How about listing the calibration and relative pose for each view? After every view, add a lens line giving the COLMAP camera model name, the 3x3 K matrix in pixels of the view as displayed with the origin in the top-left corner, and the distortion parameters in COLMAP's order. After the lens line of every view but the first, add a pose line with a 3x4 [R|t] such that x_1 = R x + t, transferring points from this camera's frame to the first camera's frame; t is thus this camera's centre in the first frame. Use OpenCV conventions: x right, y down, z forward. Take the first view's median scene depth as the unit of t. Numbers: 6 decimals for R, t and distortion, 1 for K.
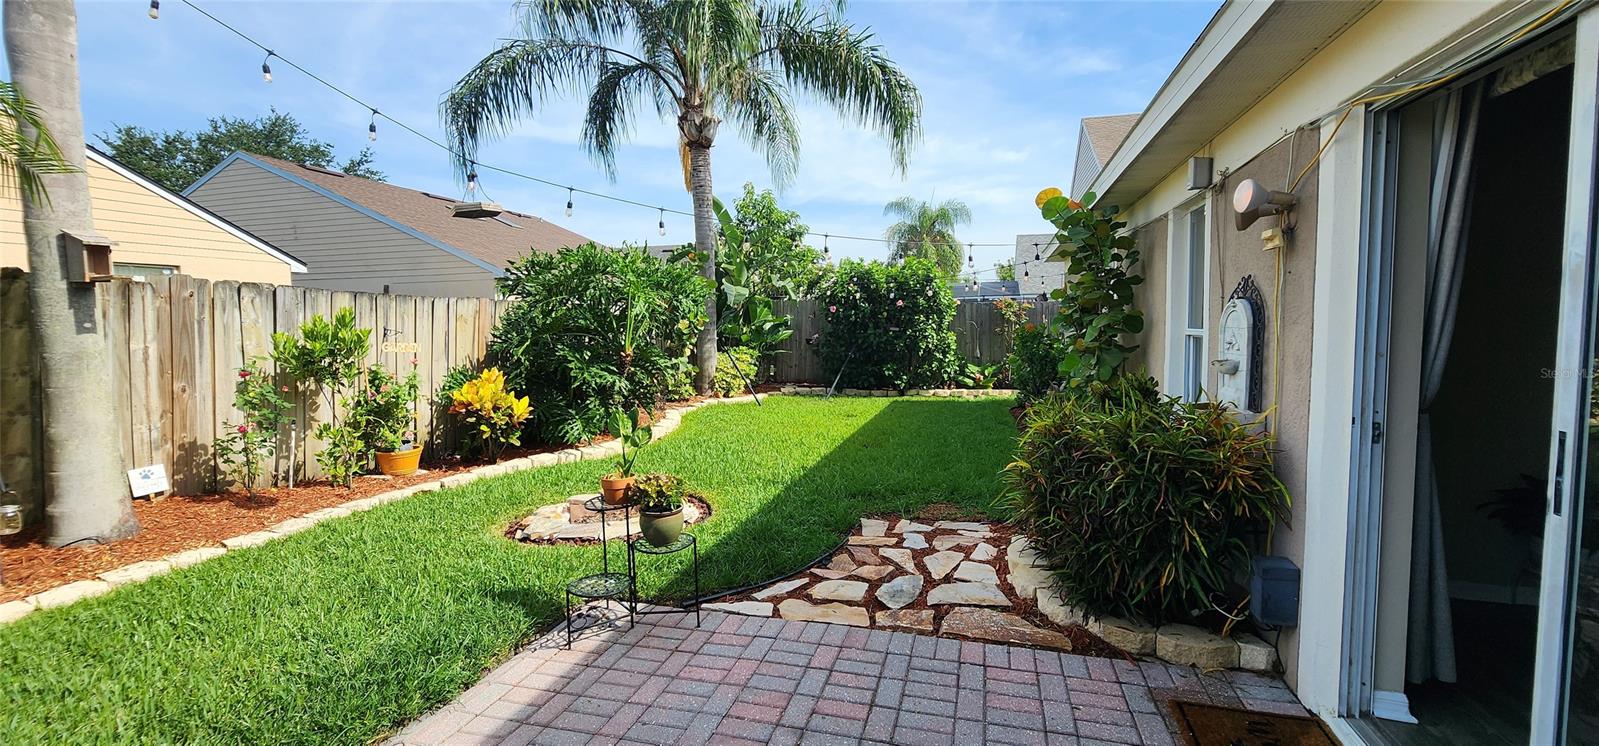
lens RADIAL K [[653.3, 0, 793.6], [0, 653.3, 367.1], [0, 0, 1]] dist [-0.002218, -0.000364]
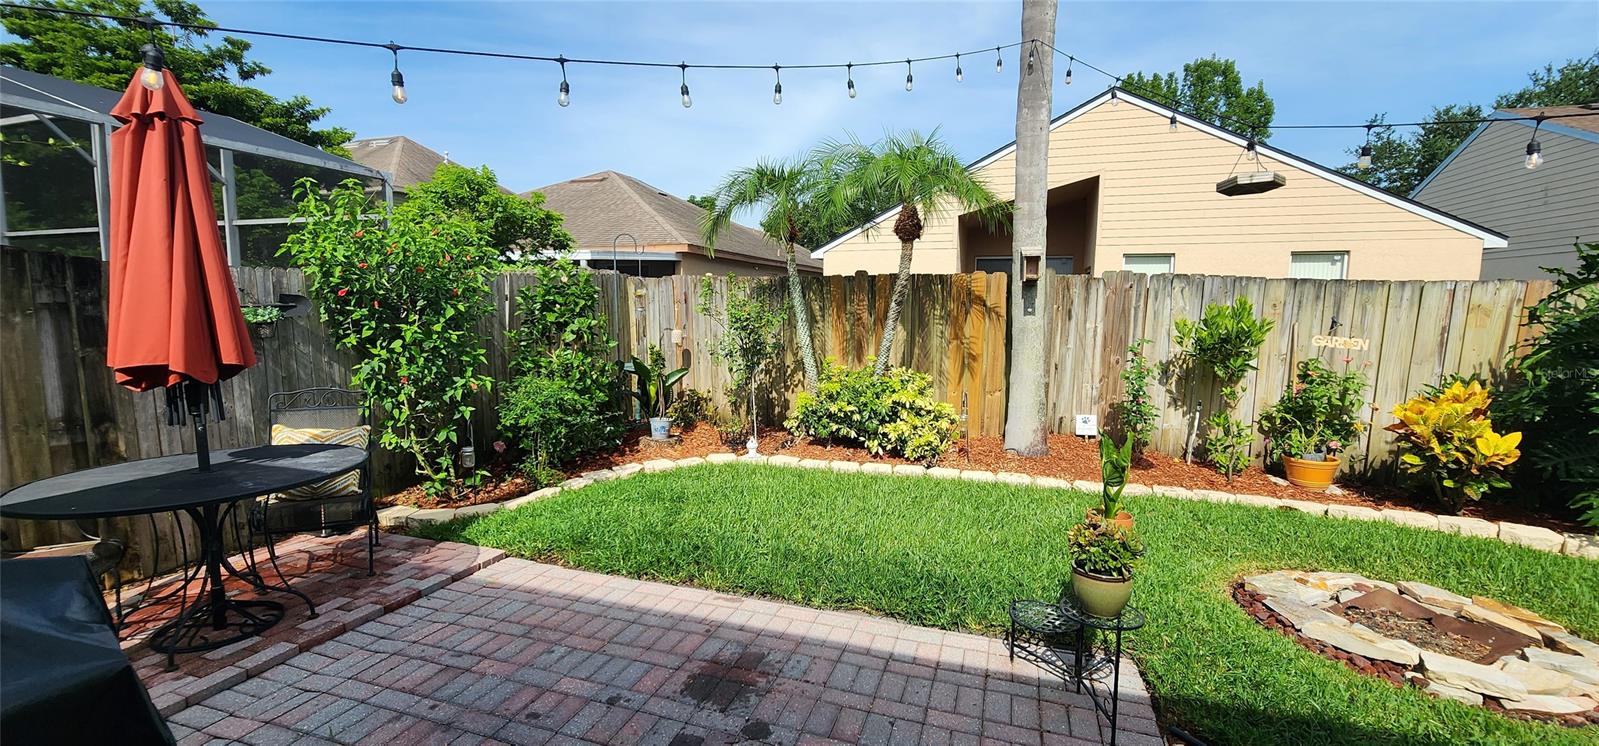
lens RADIAL K [[653.3, 0, 793.6], [0, 653.3, 367.1], [0, 0, 1]] dist [-0.002218, -0.000364]
pose [[-0.035460, 0.110453, -0.993249, 0.345929], [-0.079041, 0.990450, 0.112963, -0.048066], [0.996241, 0.082513, -0.026391, 0.401219]]
